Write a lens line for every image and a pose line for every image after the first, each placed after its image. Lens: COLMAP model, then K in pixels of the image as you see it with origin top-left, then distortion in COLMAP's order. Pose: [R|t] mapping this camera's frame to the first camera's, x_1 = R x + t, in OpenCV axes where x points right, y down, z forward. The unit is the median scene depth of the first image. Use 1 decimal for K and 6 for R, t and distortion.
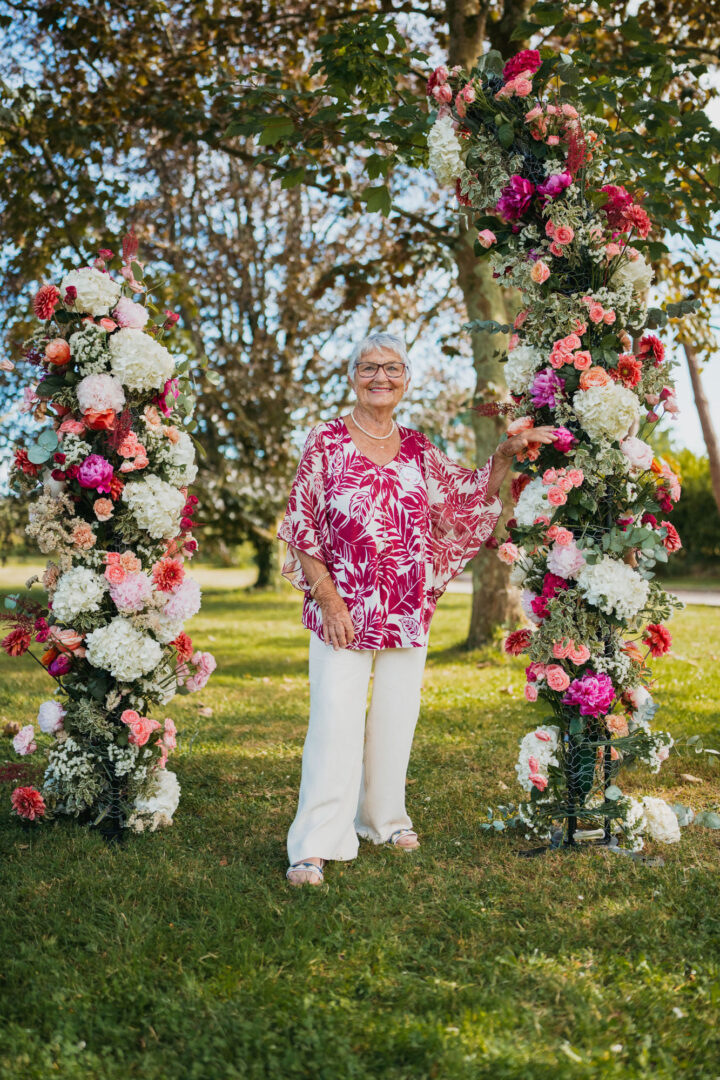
lens RADIAL K [[1099.2, 0, 358.8], [0, 1099.2, 535.3], [0, 0, 1]] dist [0.021968, 0.000000]
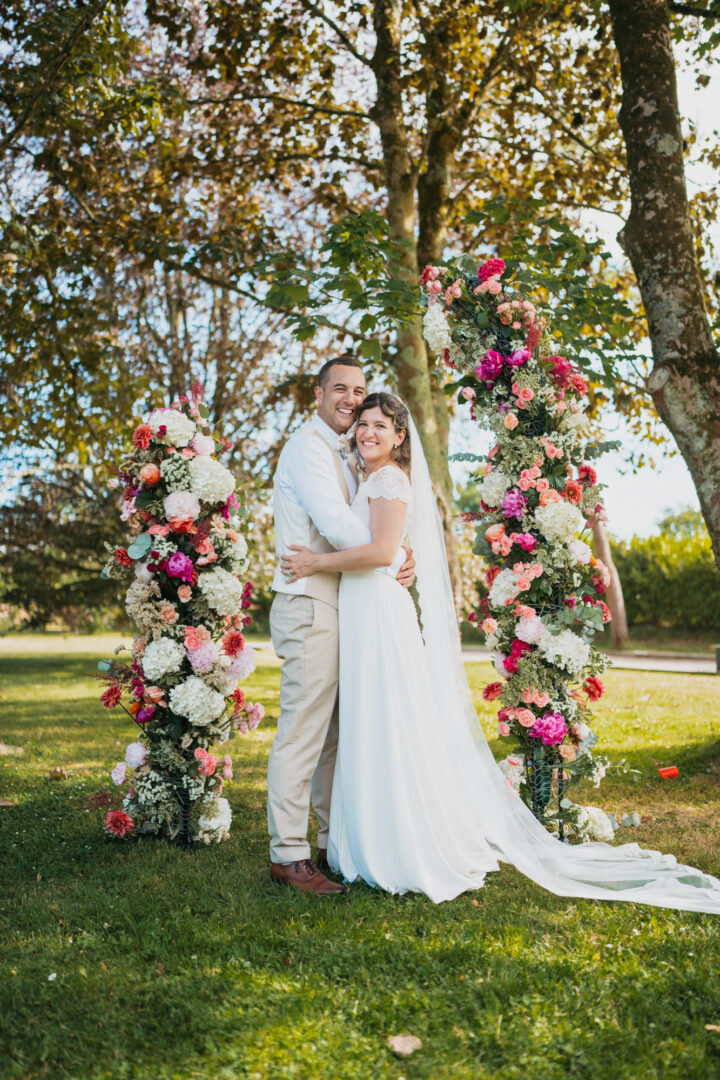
lens RADIAL K [[1099.2, 0, 369.7], [0, 1099.2, 534.8], [0, 0, 1]] dist [0.021968, 0.000000]
pose [[0.994186, 0.002195, 0.107654, -0.153873], [0.004671, 0.997972, -0.063482, -0.009022], [-0.107575, 0.063616, 0.992160, -0.330786]]
